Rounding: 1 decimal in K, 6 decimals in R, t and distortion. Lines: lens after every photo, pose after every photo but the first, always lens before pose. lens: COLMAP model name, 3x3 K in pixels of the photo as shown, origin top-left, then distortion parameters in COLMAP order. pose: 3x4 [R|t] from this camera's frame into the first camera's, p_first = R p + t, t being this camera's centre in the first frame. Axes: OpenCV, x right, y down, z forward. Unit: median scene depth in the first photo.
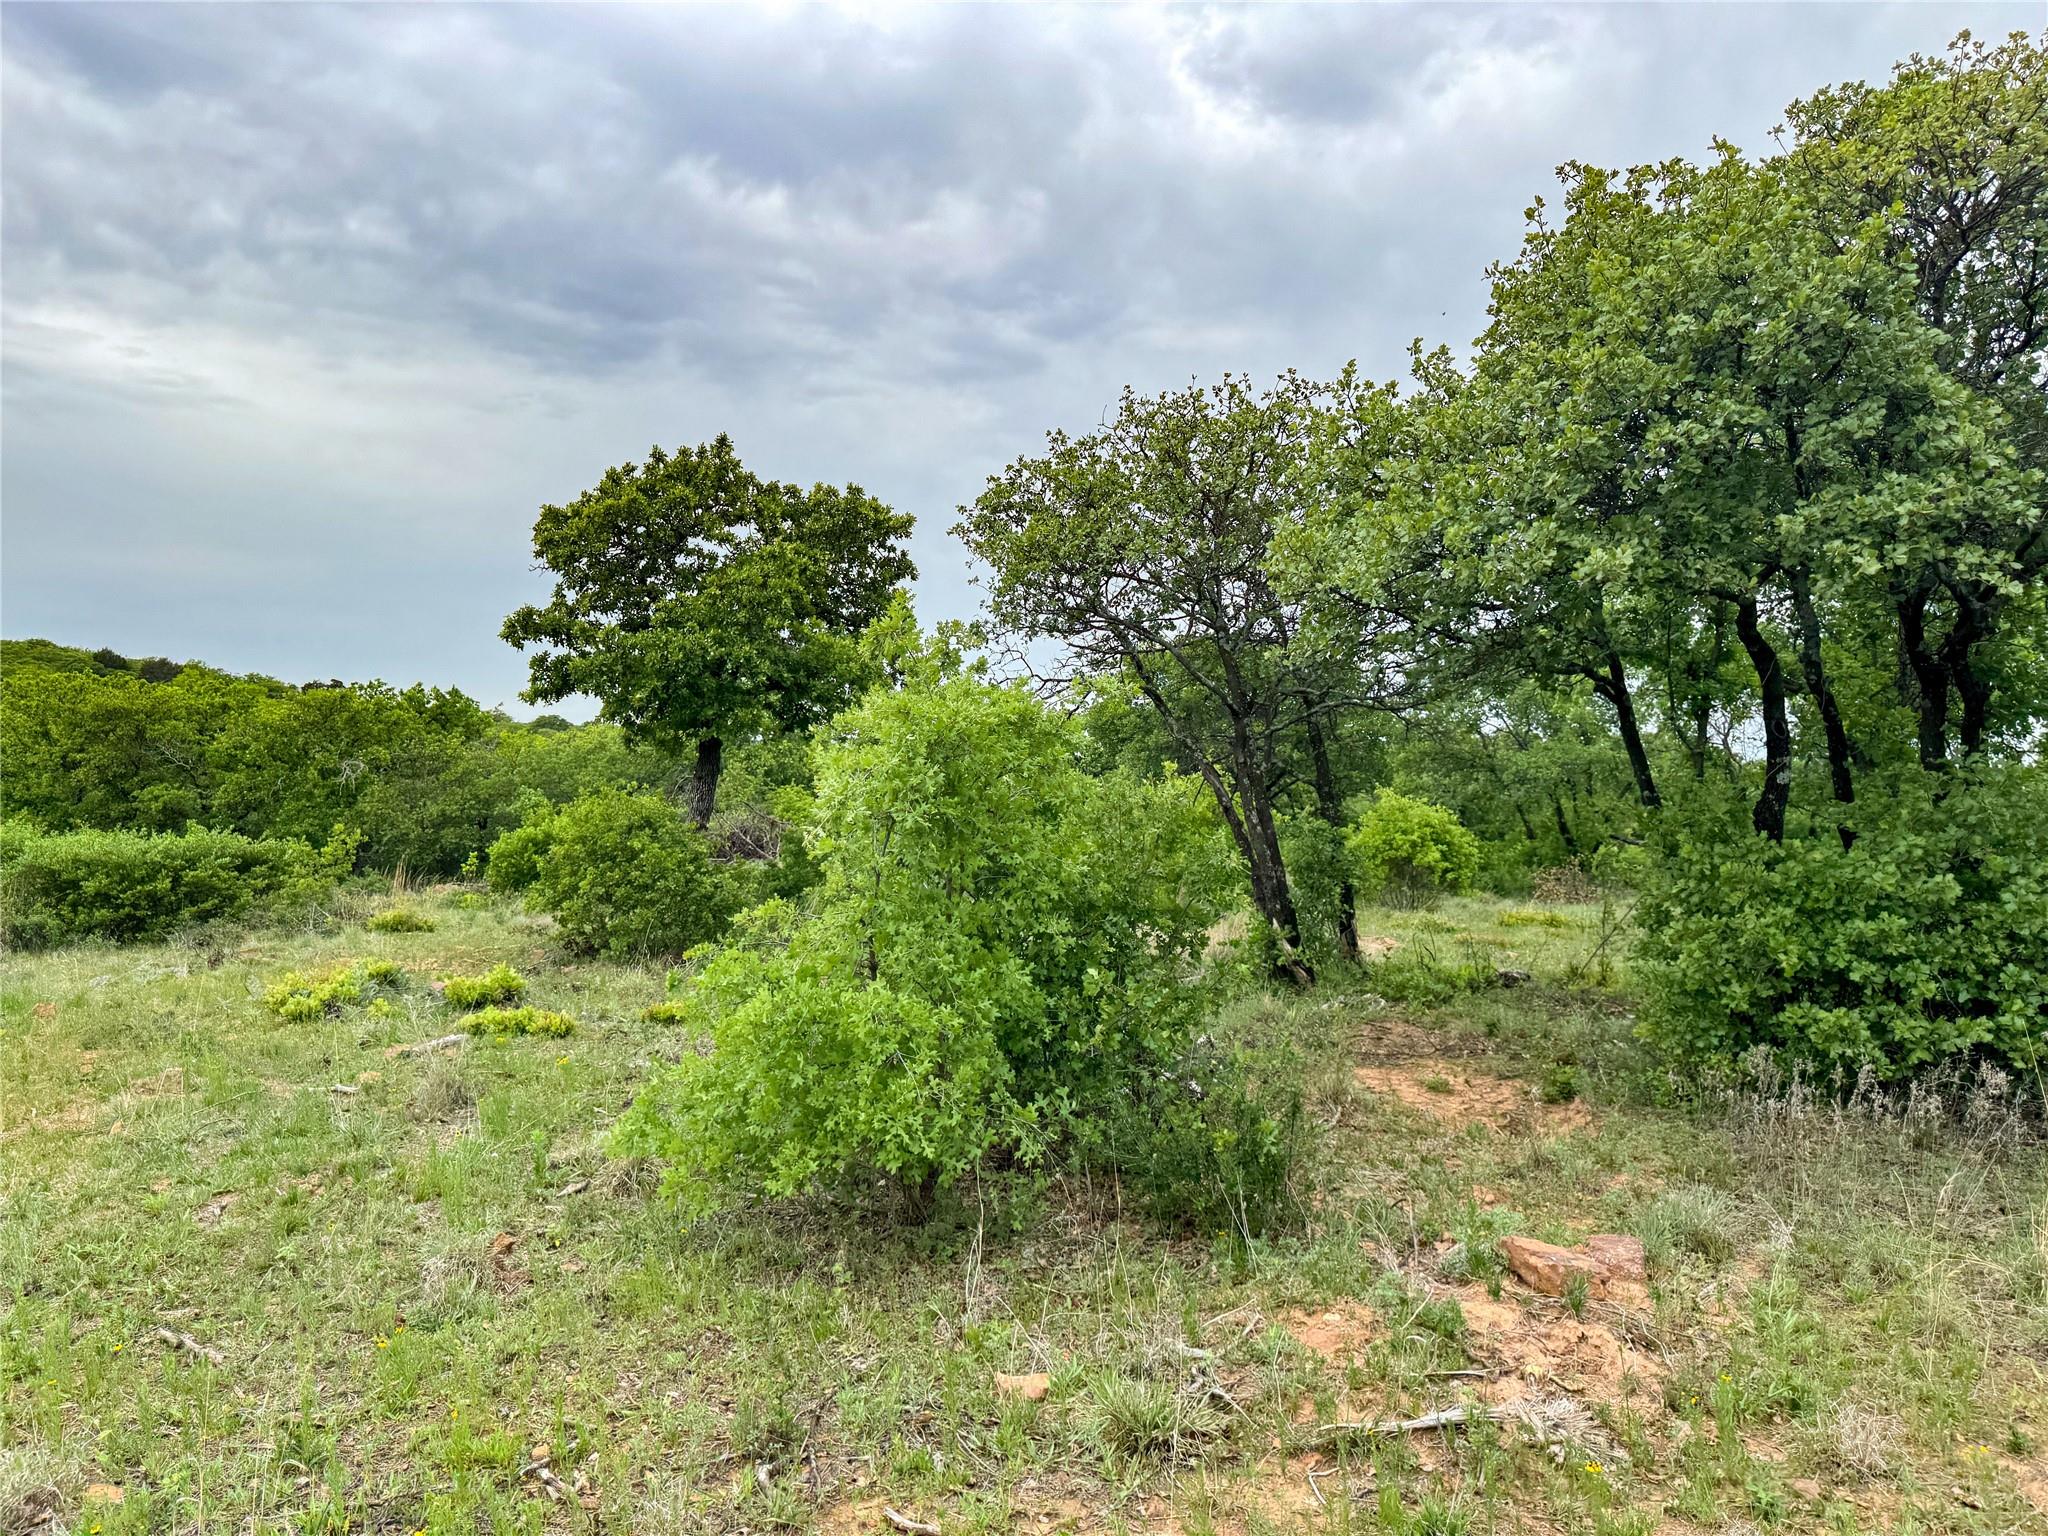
lens RADIAL K [[1433.0, 0, 1022.4], [0, 1433.0, 762.7], [0, 0, 1]] dist [0.045527, -0.000333]
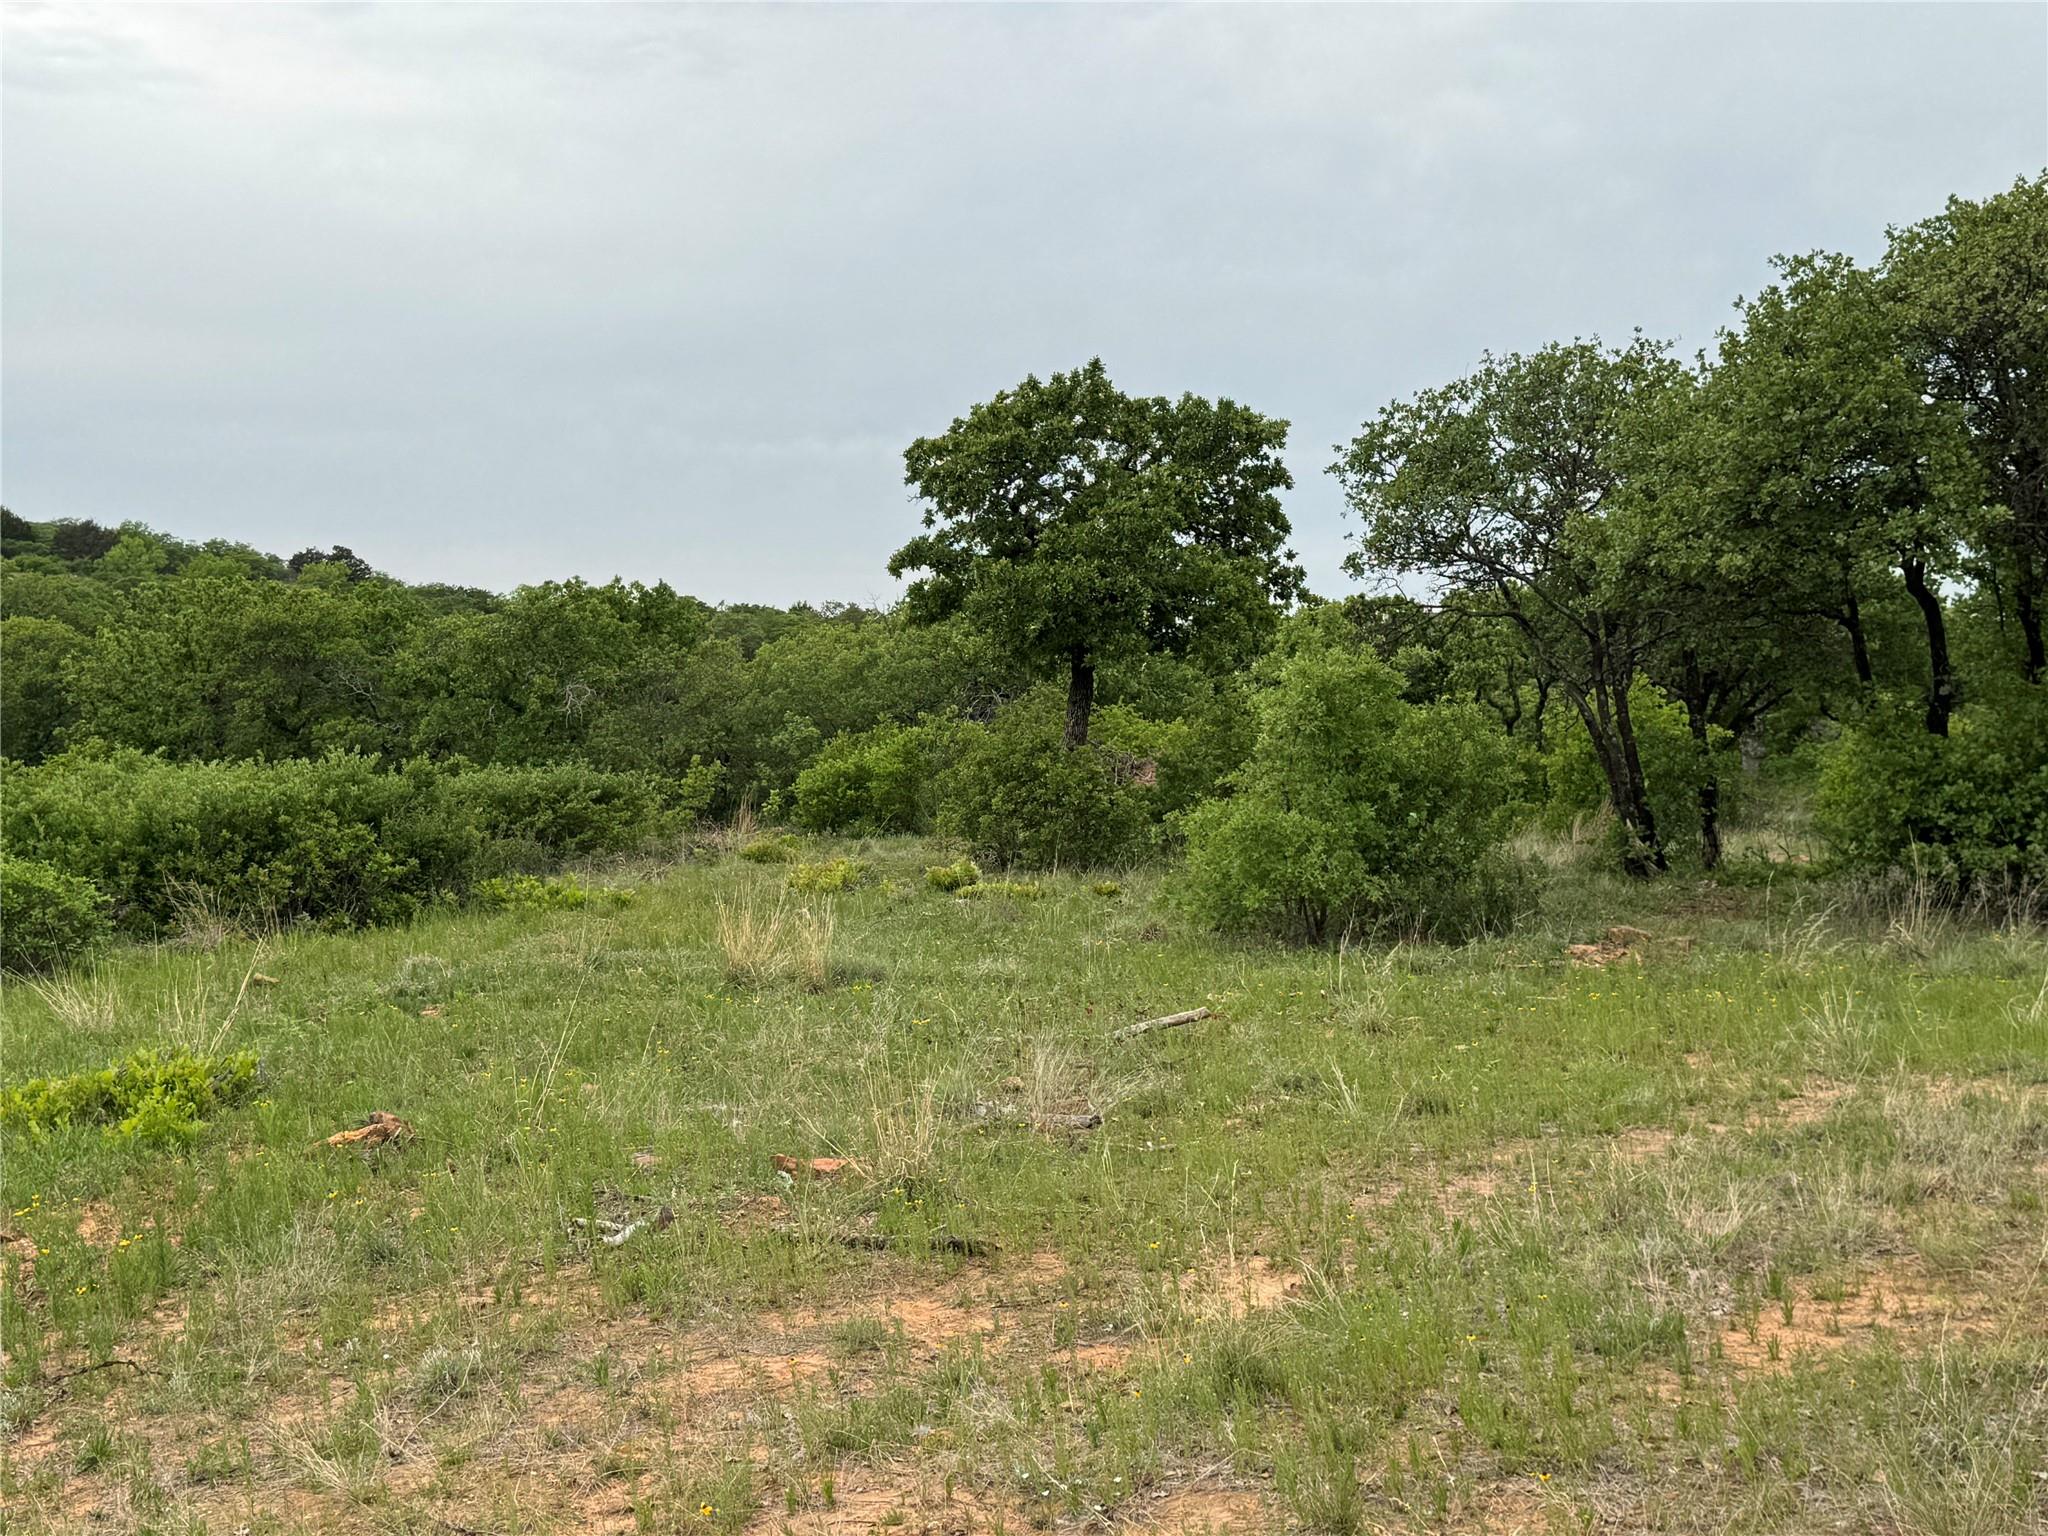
lens RADIAL K [[2554.2, 0, 909.7], [0, 2554.2, 746.5], [0, 0, 1]] dist [0.142328, 0.000000]
pose [[0.977010, -0.015664, -0.212618, 0.044324], [0.023047, 0.999213, 0.032292, -0.020460], [0.211944, -0.036449, 0.976602, -0.844313]]
